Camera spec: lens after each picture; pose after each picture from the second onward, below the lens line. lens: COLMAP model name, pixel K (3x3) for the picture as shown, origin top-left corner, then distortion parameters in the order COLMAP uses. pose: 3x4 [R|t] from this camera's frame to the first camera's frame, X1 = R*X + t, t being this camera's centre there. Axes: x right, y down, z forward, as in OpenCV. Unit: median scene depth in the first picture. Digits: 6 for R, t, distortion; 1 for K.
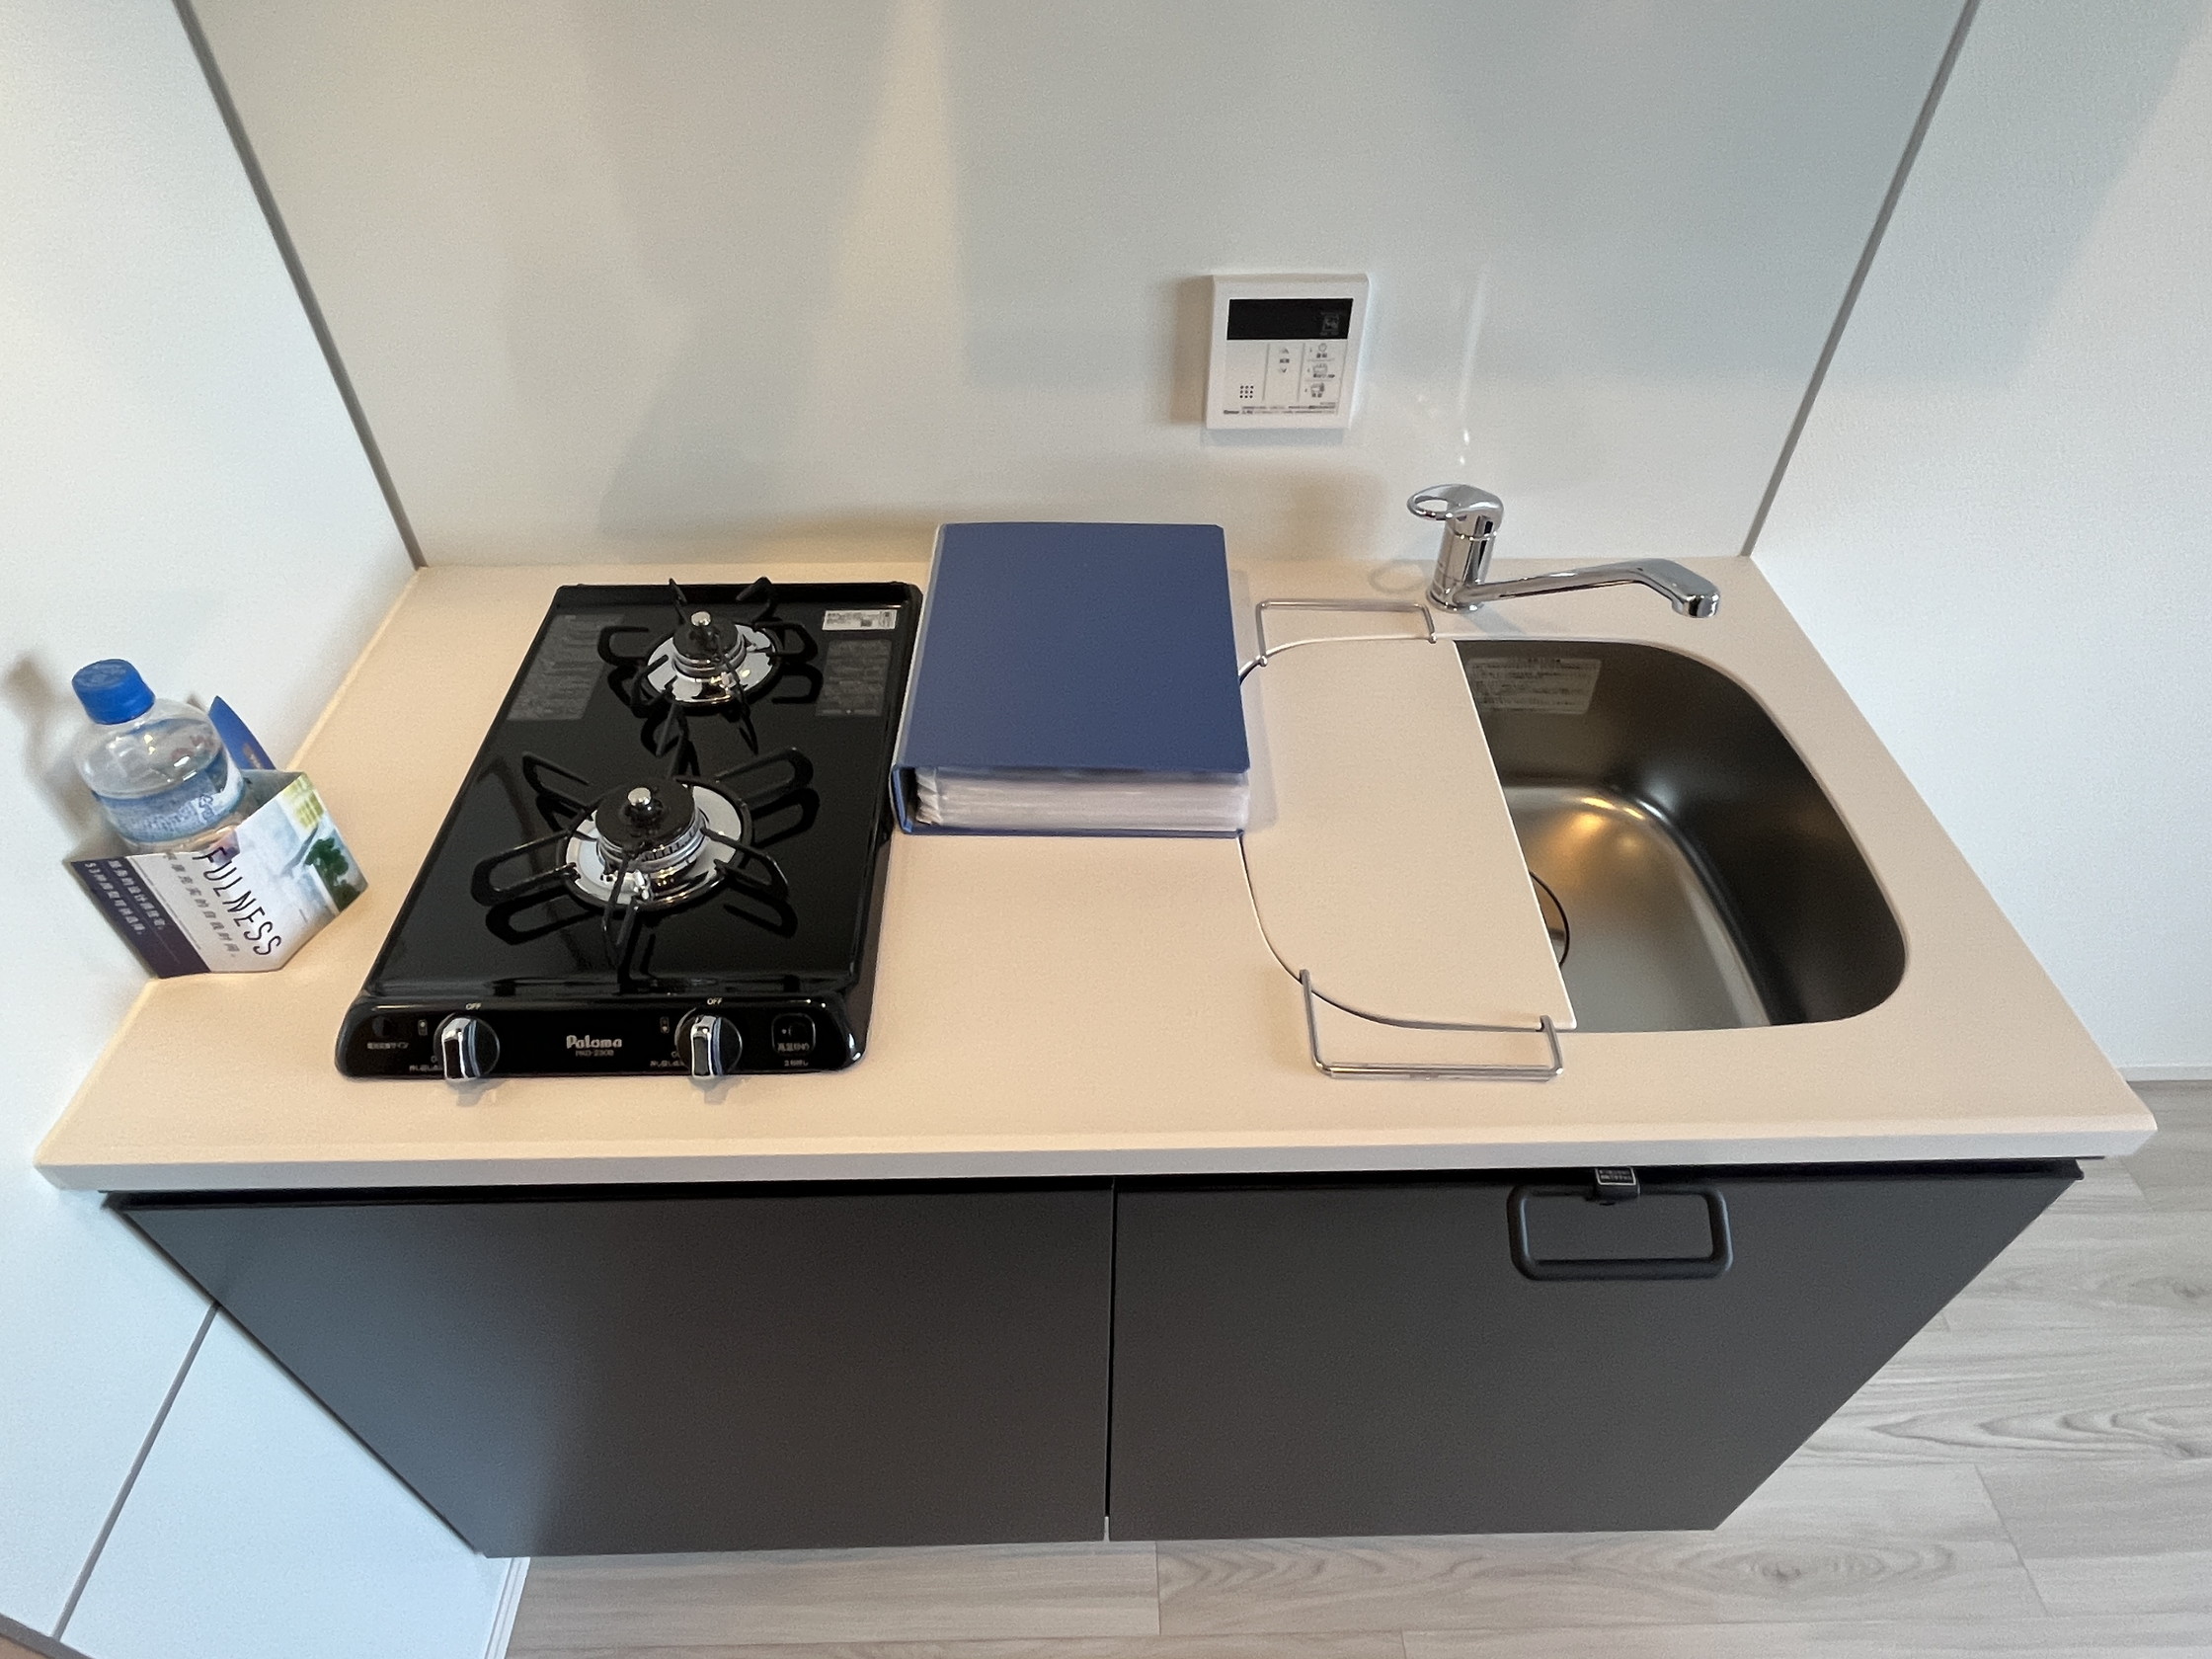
lens RADIAL K [[1280.9, 0, 1107.8], [0, 1280.9, 823.8], [0, 0, 1]] dist [-0.001161, 0.000308]
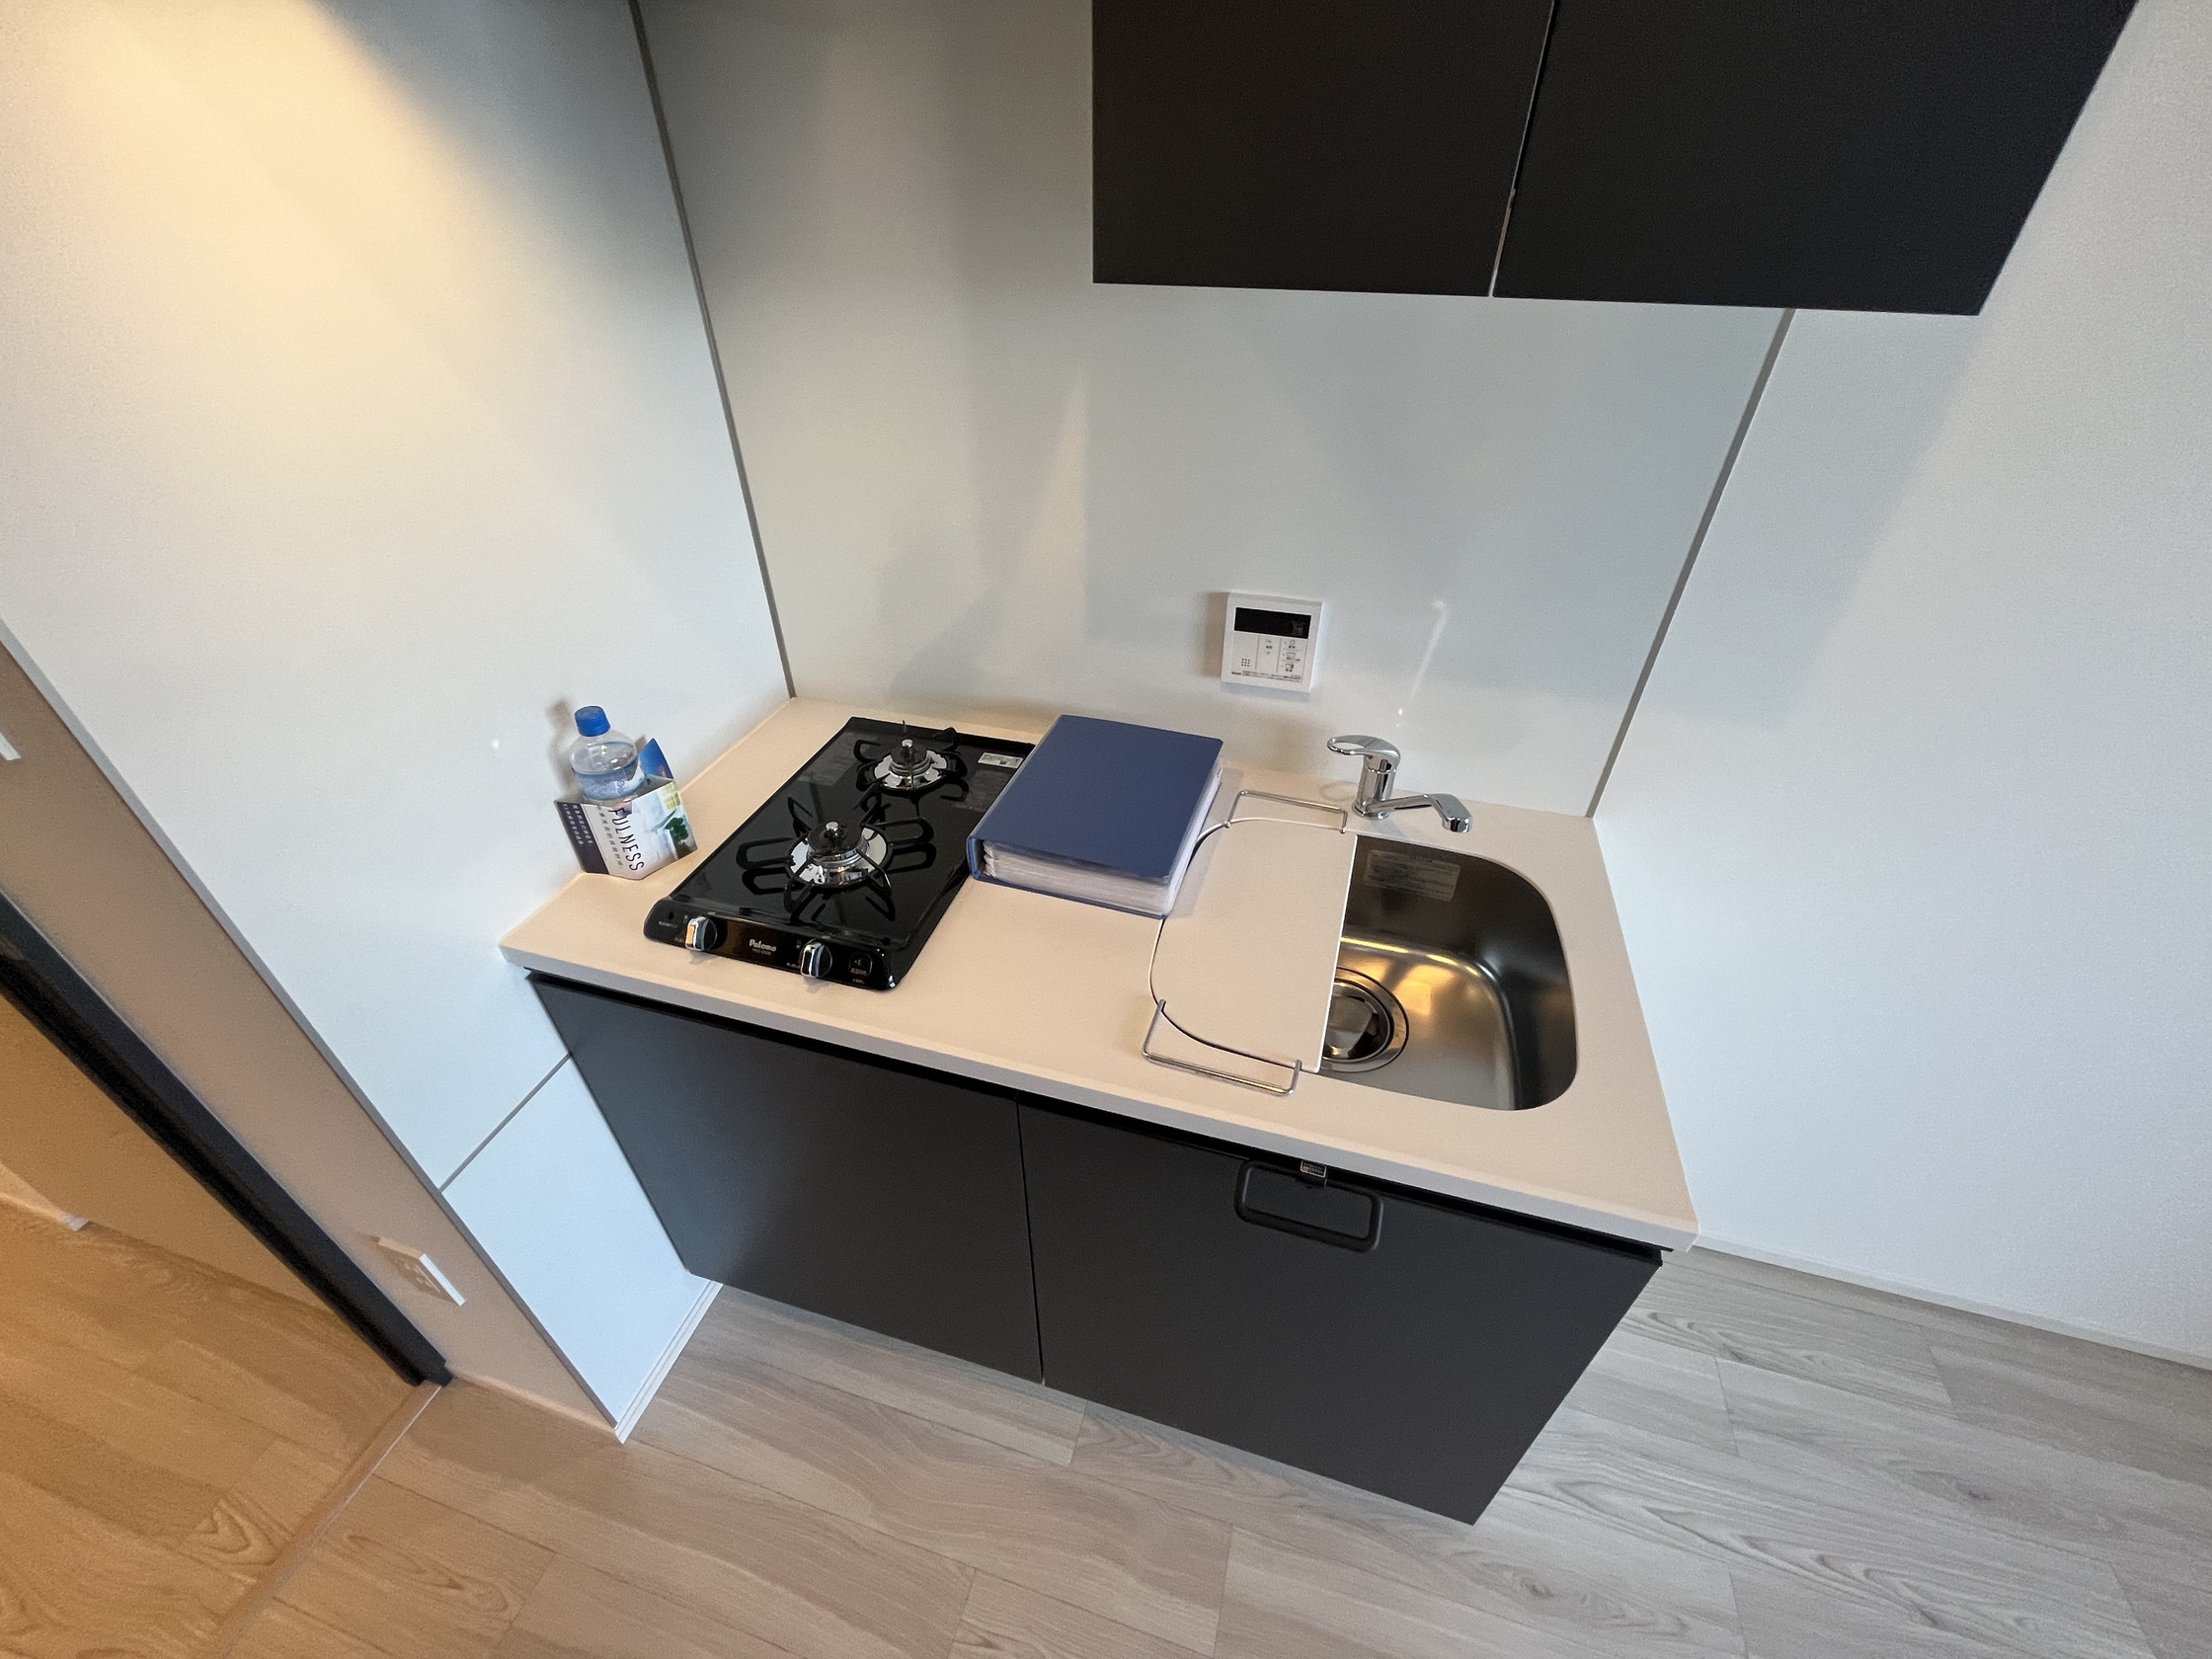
lens RADIAL K [[896.8, 0, 1103.2], [0, 896.8, 835.4], [0, 0, 1]] dist [0.001039, 0.000217]
pose [[0.953790, 0.176334, -0.243293, 0.262516], [-0.206596, 0.972790, -0.104866, 0.037936], [0.218182, 0.150283, 0.964267, -0.119188]]
